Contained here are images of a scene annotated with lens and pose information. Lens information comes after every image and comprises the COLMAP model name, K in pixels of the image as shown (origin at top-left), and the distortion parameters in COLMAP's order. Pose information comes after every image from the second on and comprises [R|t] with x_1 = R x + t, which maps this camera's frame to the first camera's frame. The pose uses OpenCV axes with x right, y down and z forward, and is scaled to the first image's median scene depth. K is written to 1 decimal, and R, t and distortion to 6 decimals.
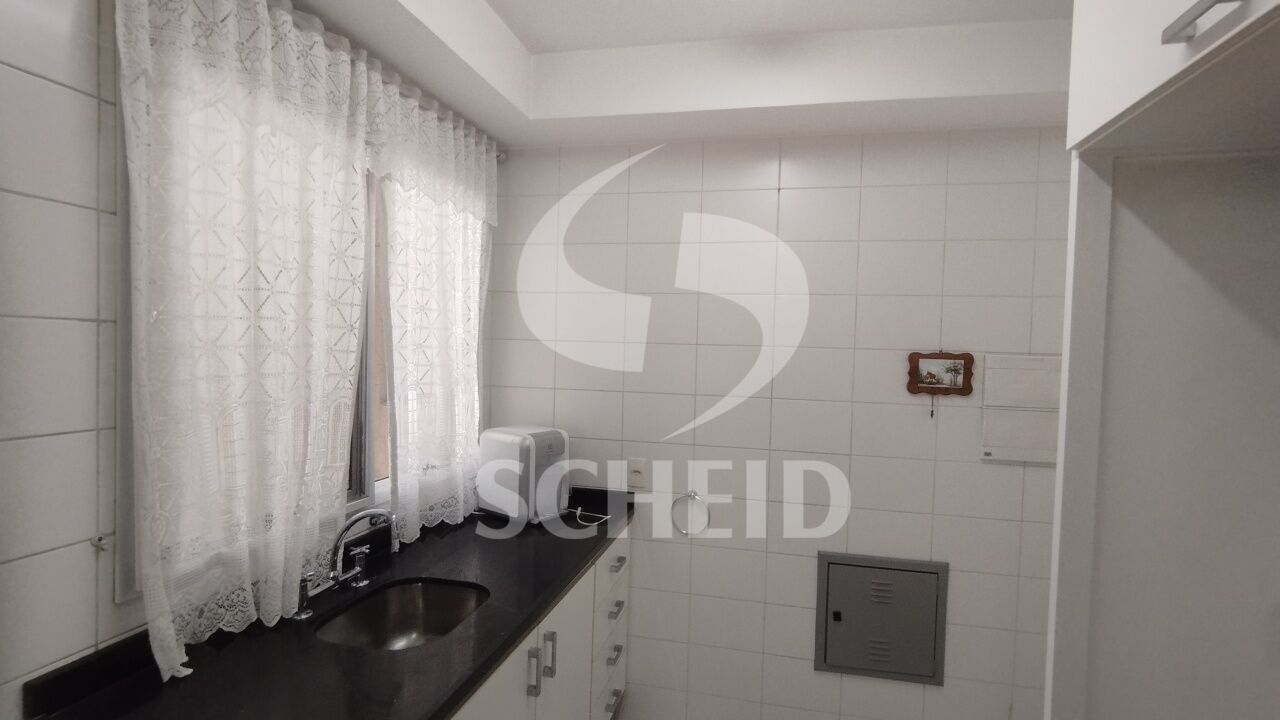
lens RADIAL K [[600.0, 0, 655.6], [0, 600.0, 367.7], [0, 0, 1]] dist [0.001880, -0.002768]
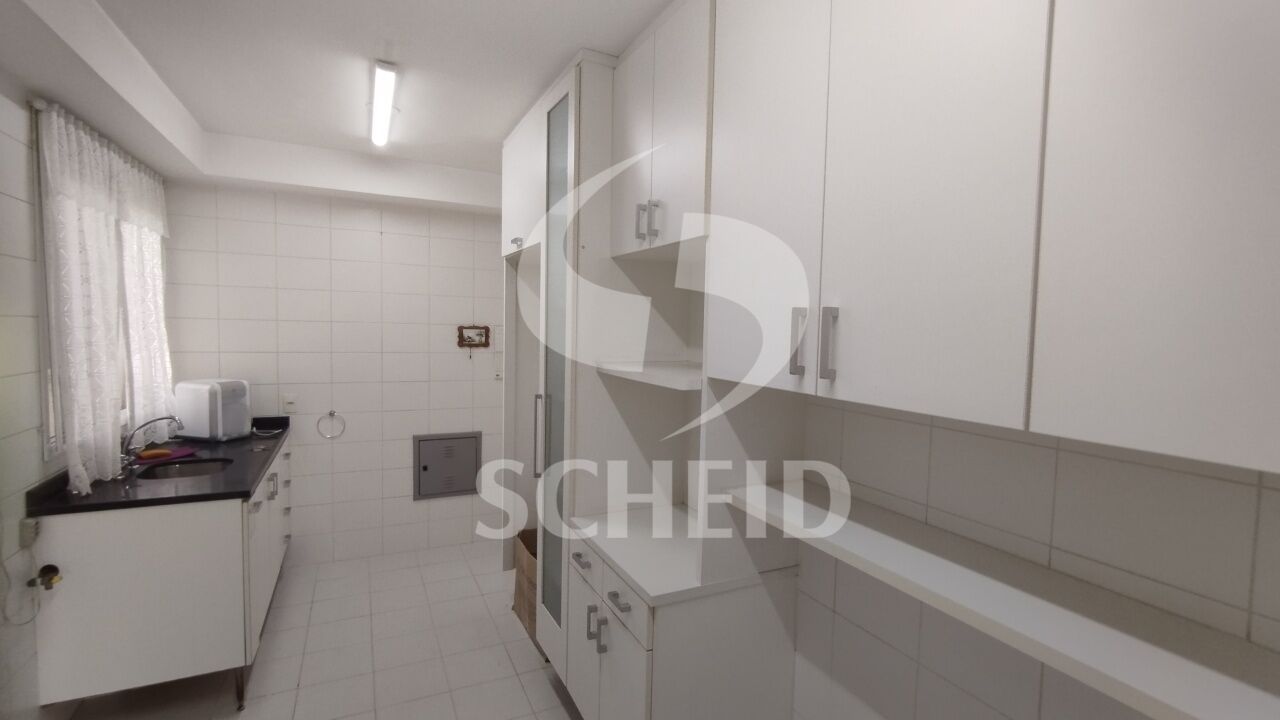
lens RADIAL K [[600.0, 0, 668.4], [0, 600.0, 363.7], [0, 0, 1]] dist [0.001880, -0.002768]
pose [[0.770318, -0.046593, 0.635956, -0.298900], [0.014692, 0.998359, 0.055349, -0.000993], [-0.637491, -0.033293, 0.769738, -0.947407]]
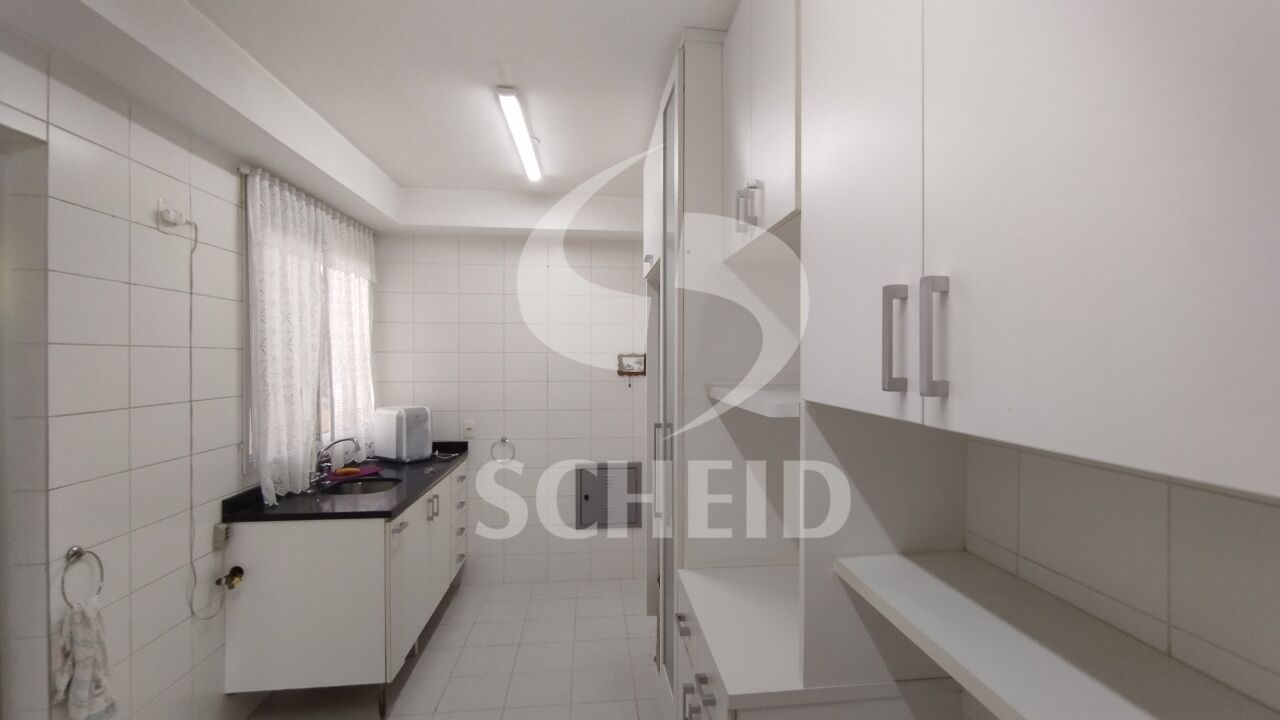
lens RADIAL K [[600.0, 0, 662.9], [0, 600.0, 361.7], [0, 0, 1]] dist [0.001880, -0.002768]
pose [[0.943873, -0.027299, 0.329178, -0.076746], [0.033129, 0.999378, -0.012116, 0.026903], [-0.328642, 0.022342, 0.944190, -0.876981]]
